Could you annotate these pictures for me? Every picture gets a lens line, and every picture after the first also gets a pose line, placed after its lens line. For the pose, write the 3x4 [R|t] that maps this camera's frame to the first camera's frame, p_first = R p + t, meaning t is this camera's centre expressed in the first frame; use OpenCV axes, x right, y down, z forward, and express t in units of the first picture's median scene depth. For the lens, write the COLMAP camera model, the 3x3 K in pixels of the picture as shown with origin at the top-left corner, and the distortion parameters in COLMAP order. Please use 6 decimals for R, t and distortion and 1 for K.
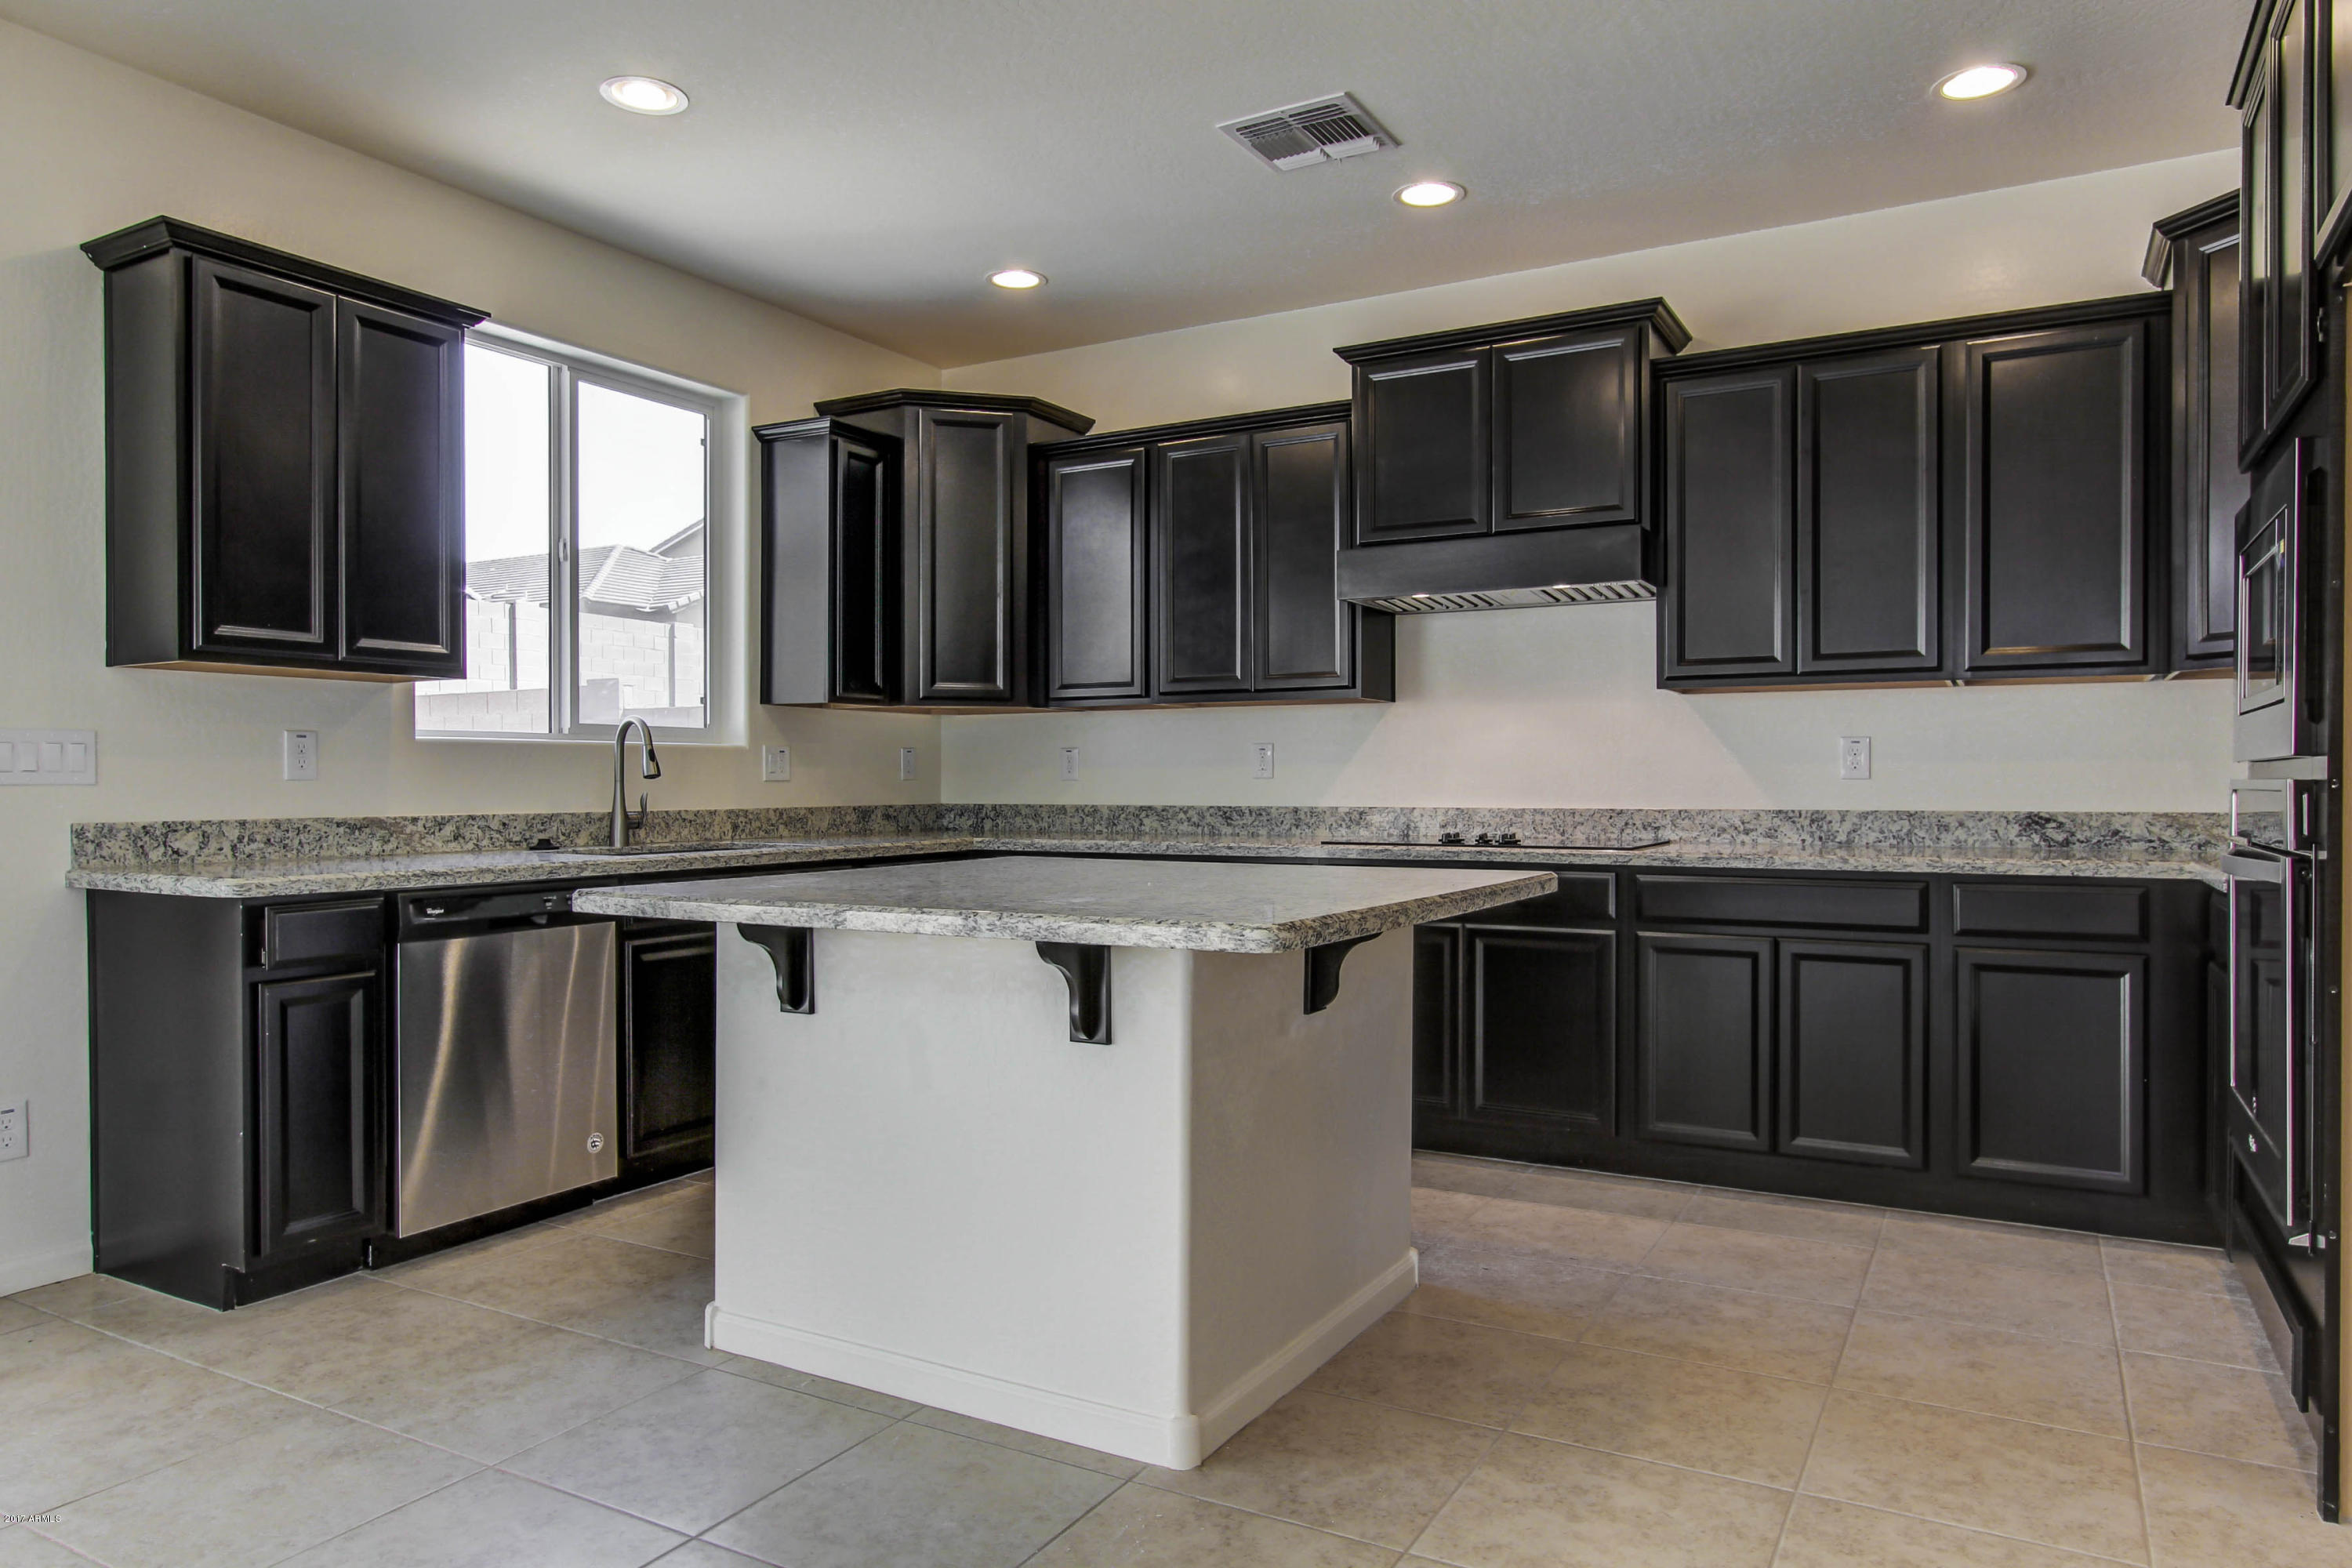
lens RADIAL K [[1494.0, 0, 1214.6], [0, 1494.0, 789.4], [0, 0, 1]] dist [-0.001267, 0.000695]
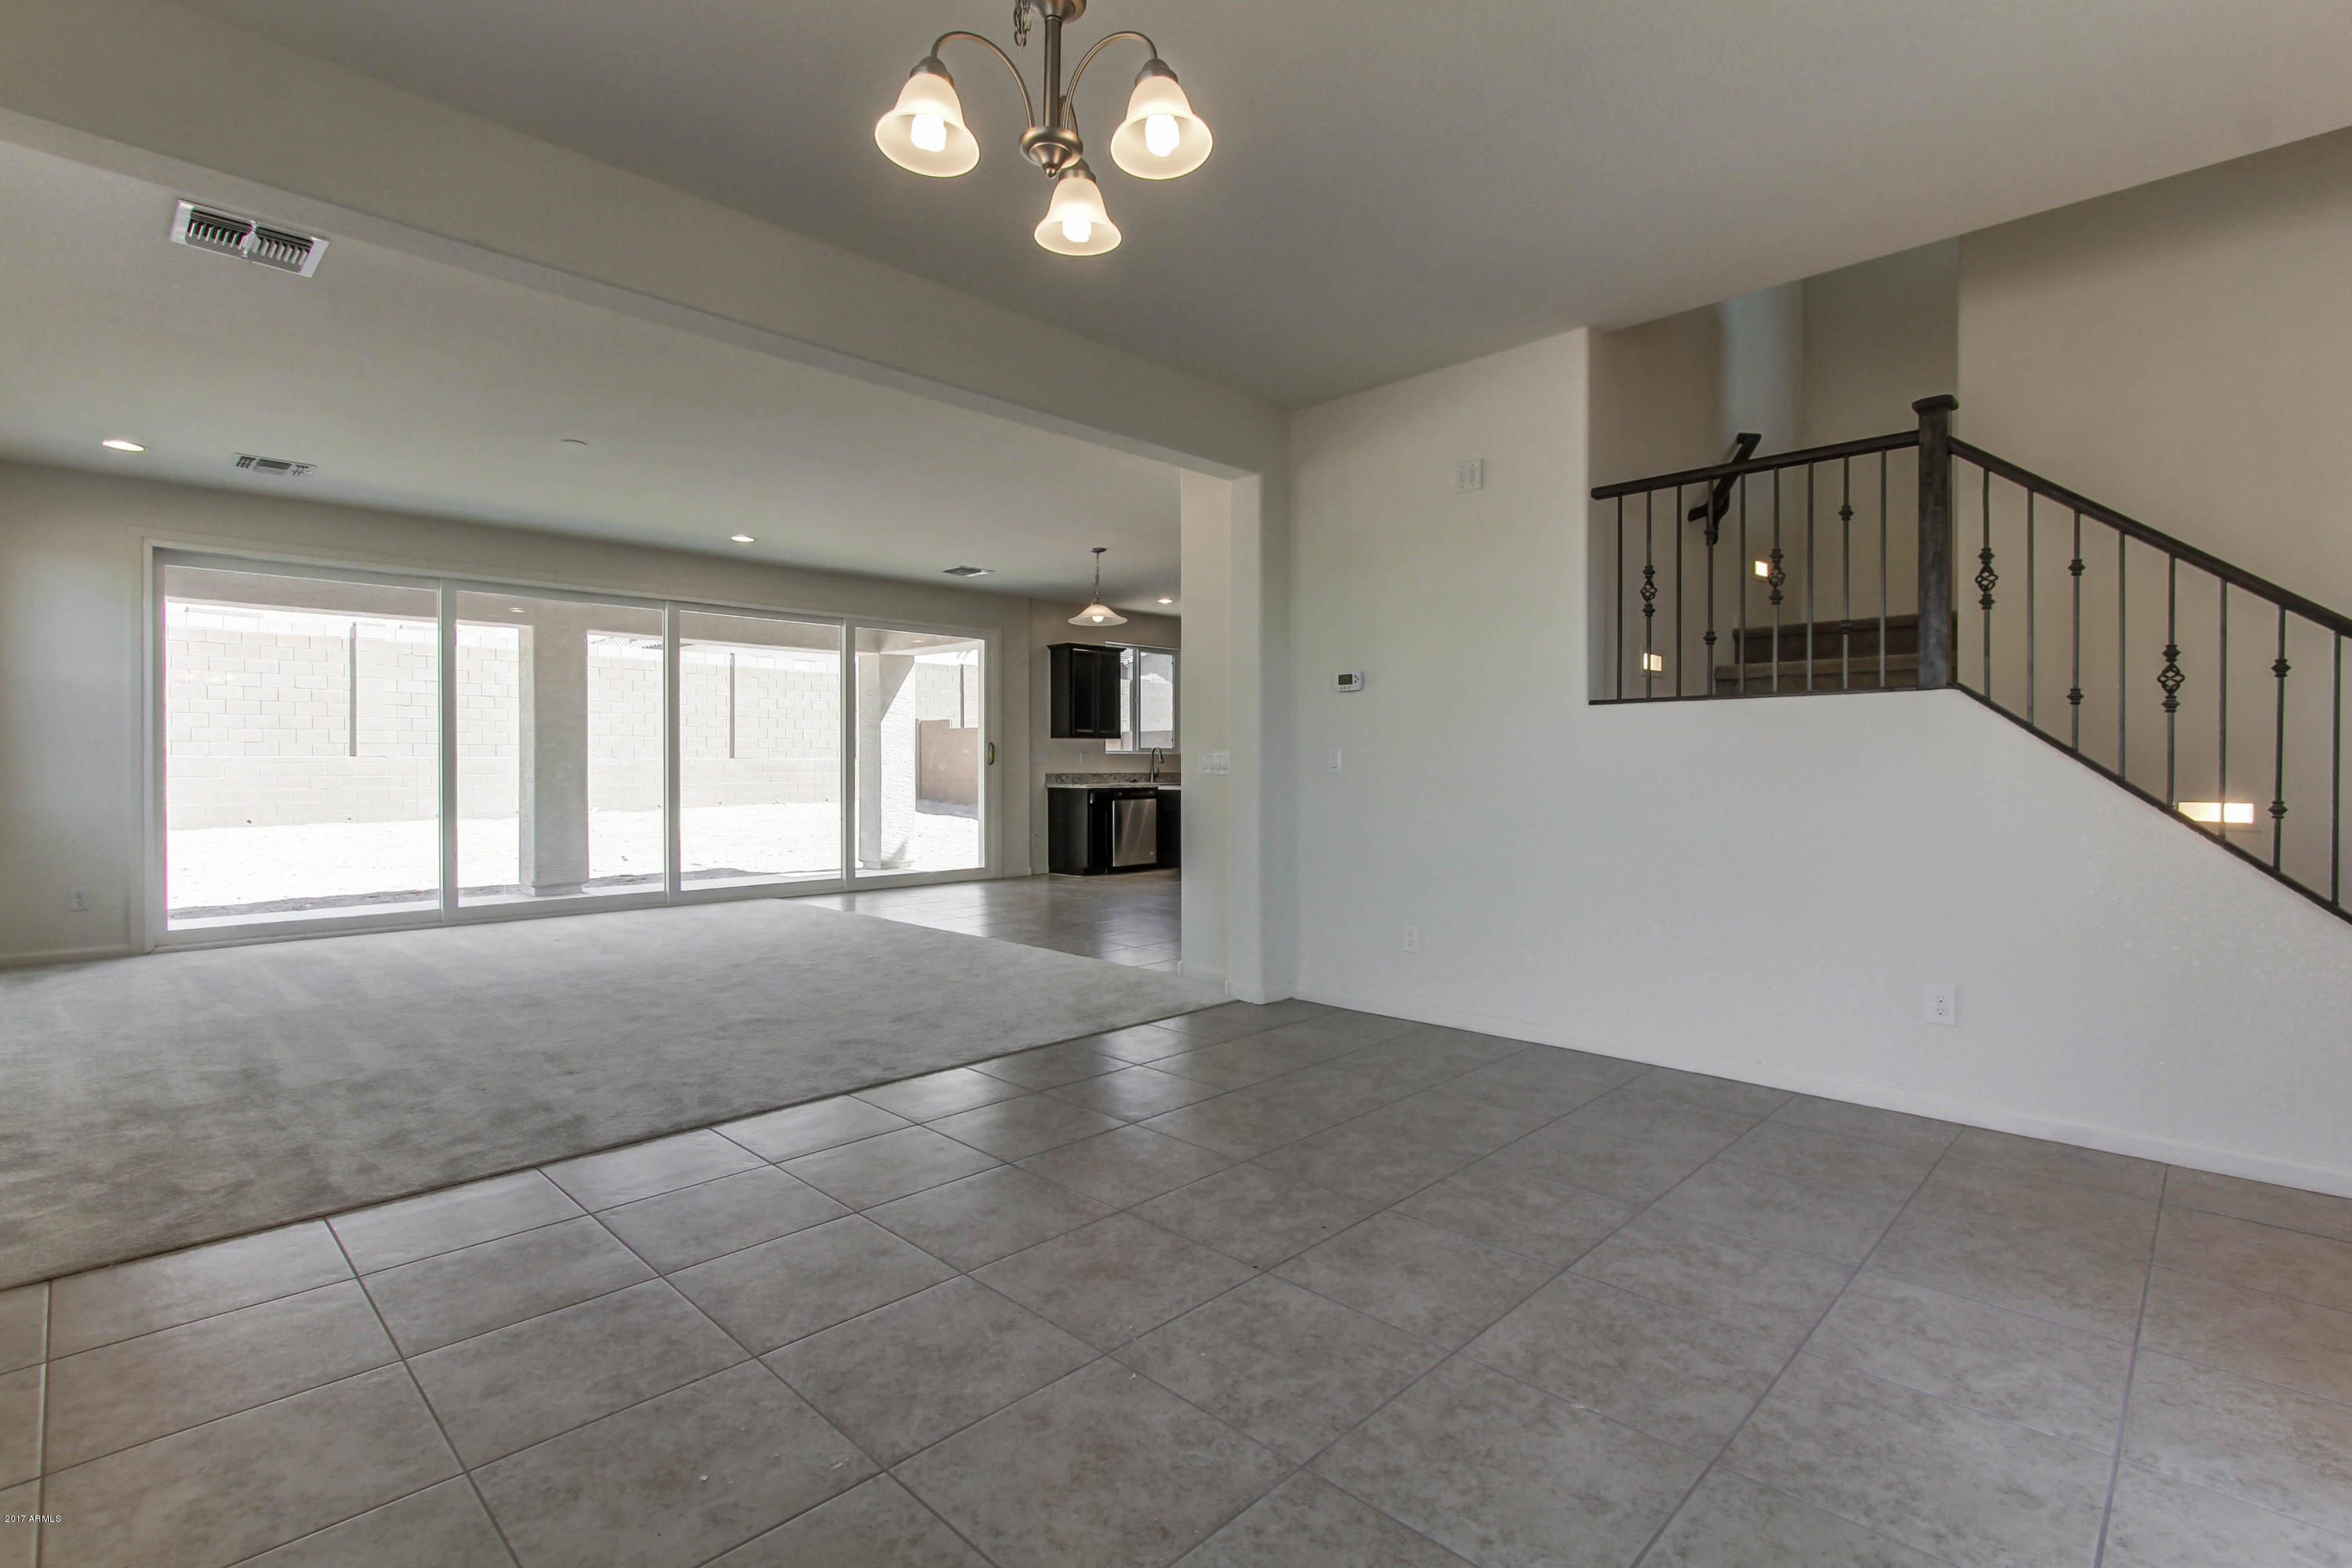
lens RADIAL K [[1097.1, 0, 1176.1], [0, 1097.1, 766.9], [0, 0, 1]] dist [-0.001812, -0.000228]
pose [[0.962923, 0.001325, -0.269772, 0.430828], [-0.002659, 0.999986, -0.004581, 0.015373], [0.269762, 0.005128, 0.962913, -1.758041]]
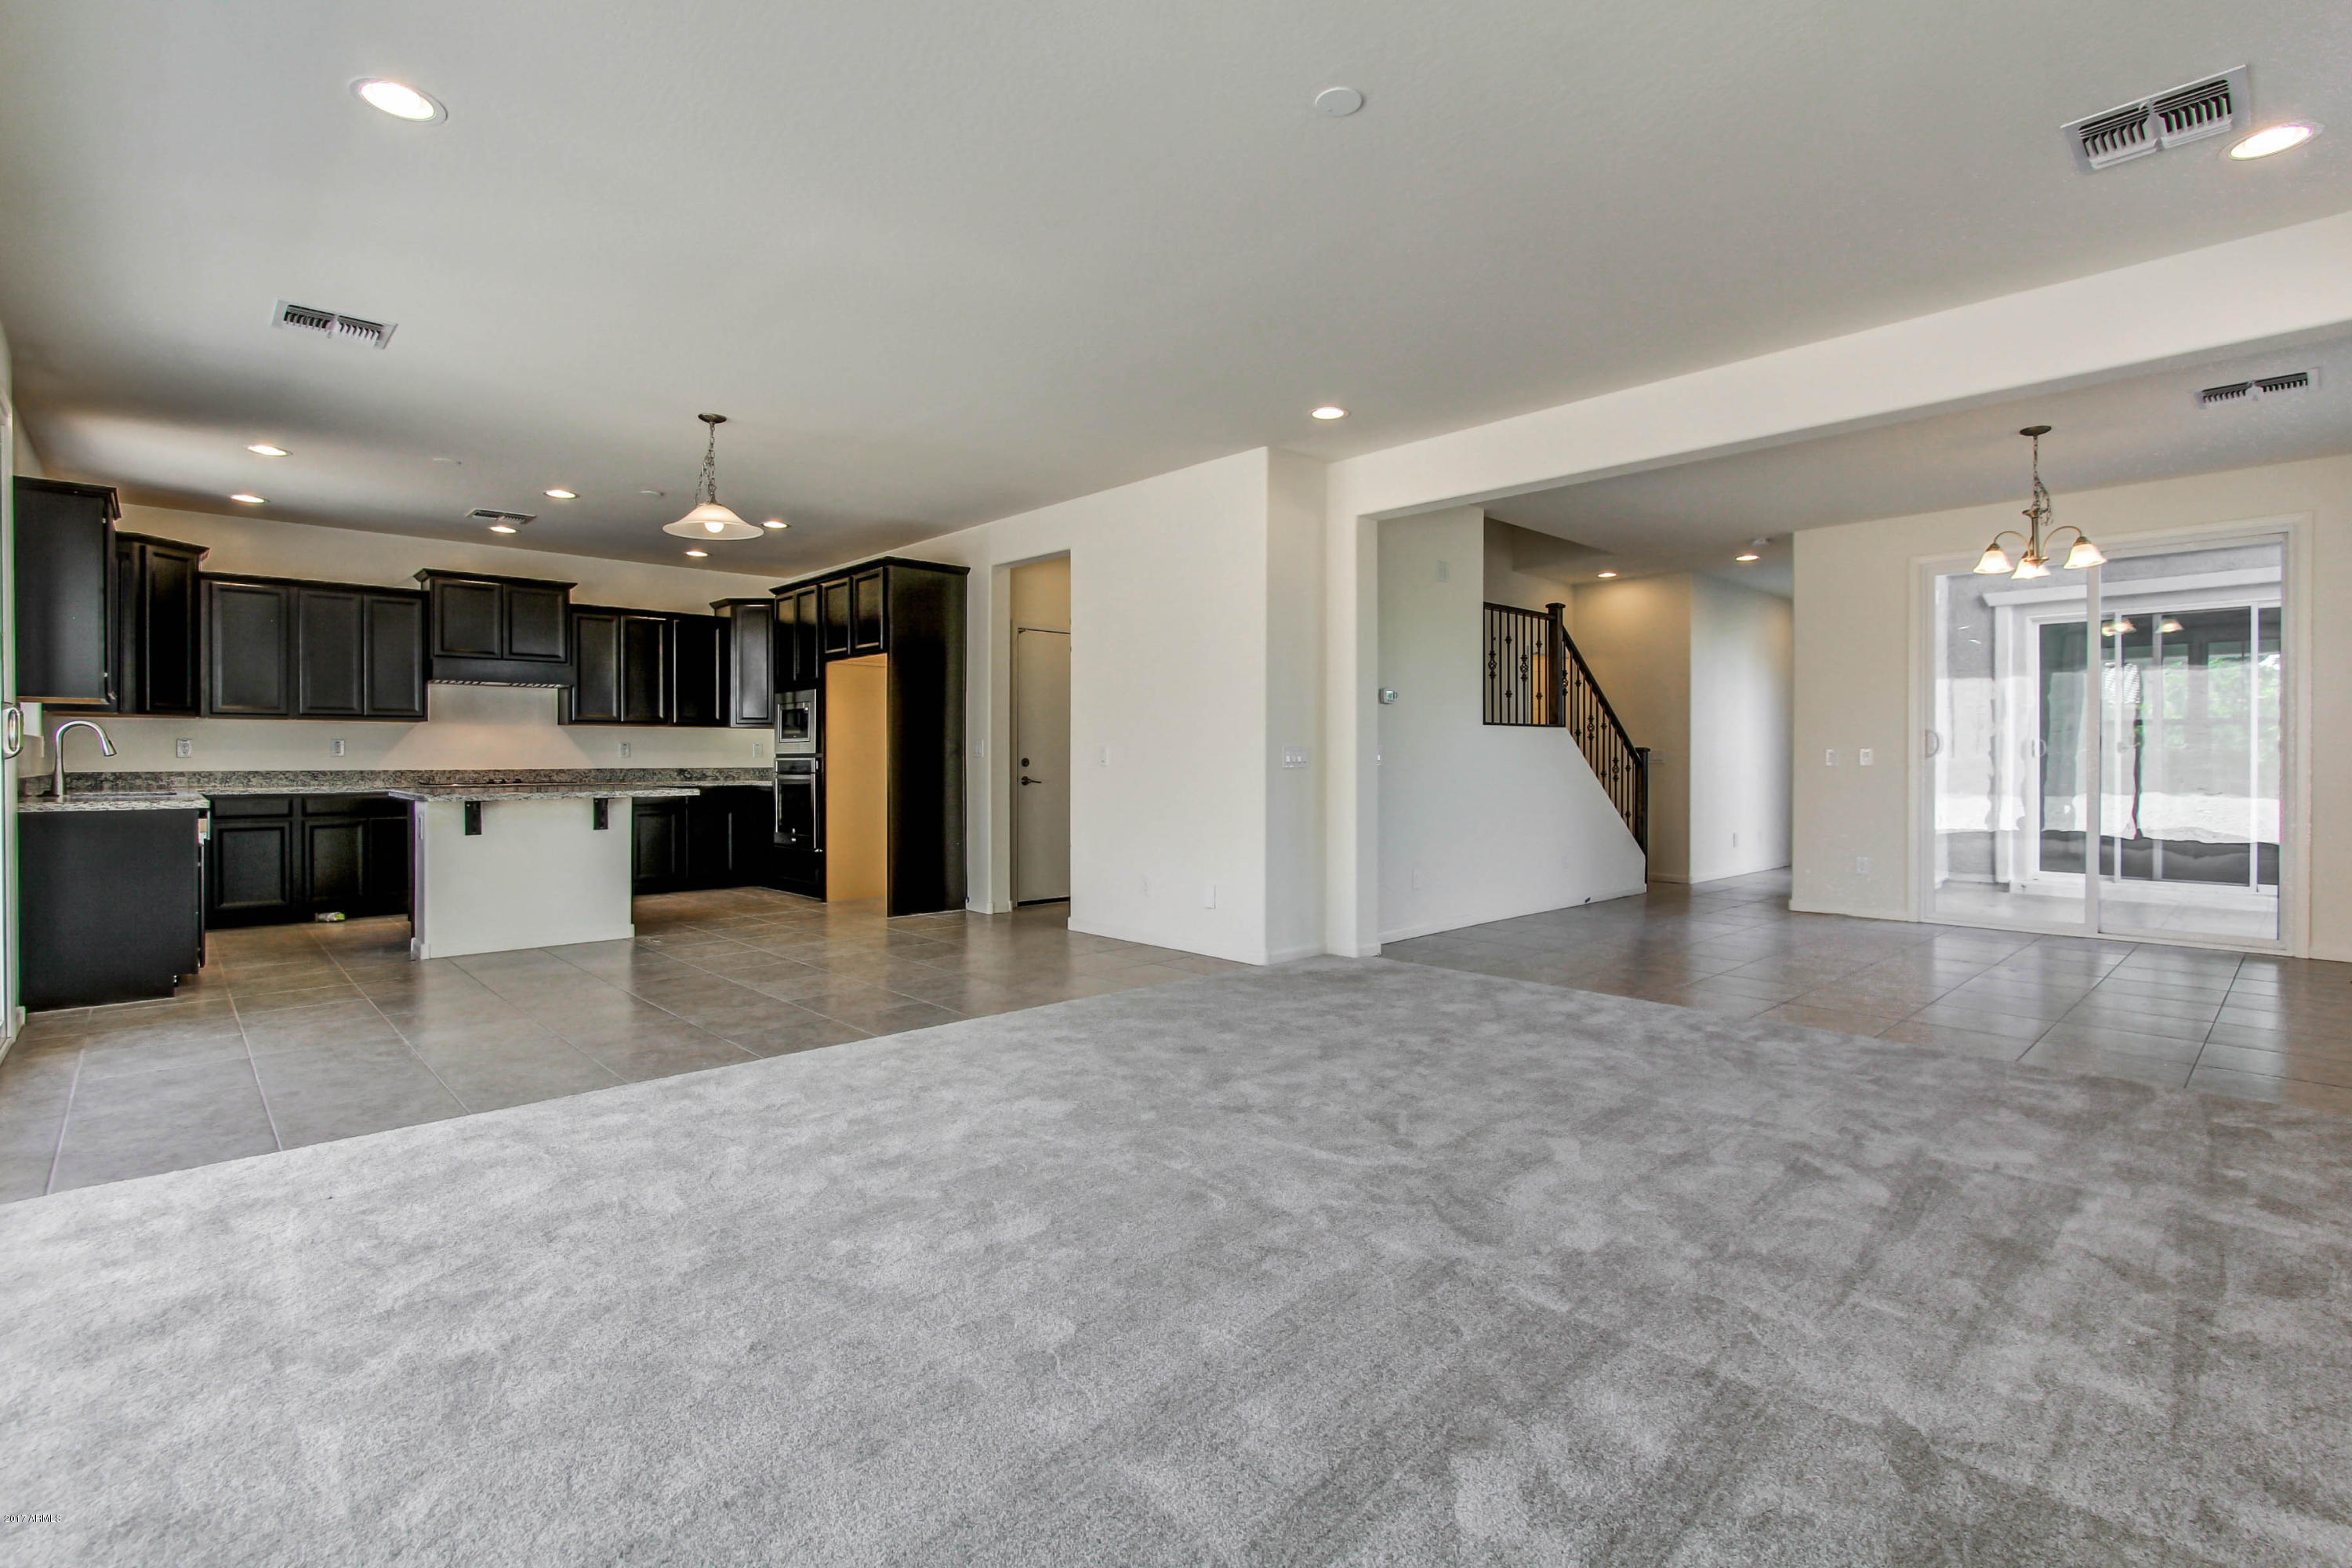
lens RADIAL K [[1097.1, 0, 1176.1], [0, 1097.1, 766.9], [0, 0, 1]] dist [-0.001812, -0.000228]
pose [[0.298763, -0.006385, 0.954306, -1.379805], [0.006749, 0.999967, 0.004577, 0.009608], [-0.954303, 0.005073, 0.298796, -0.703733]]
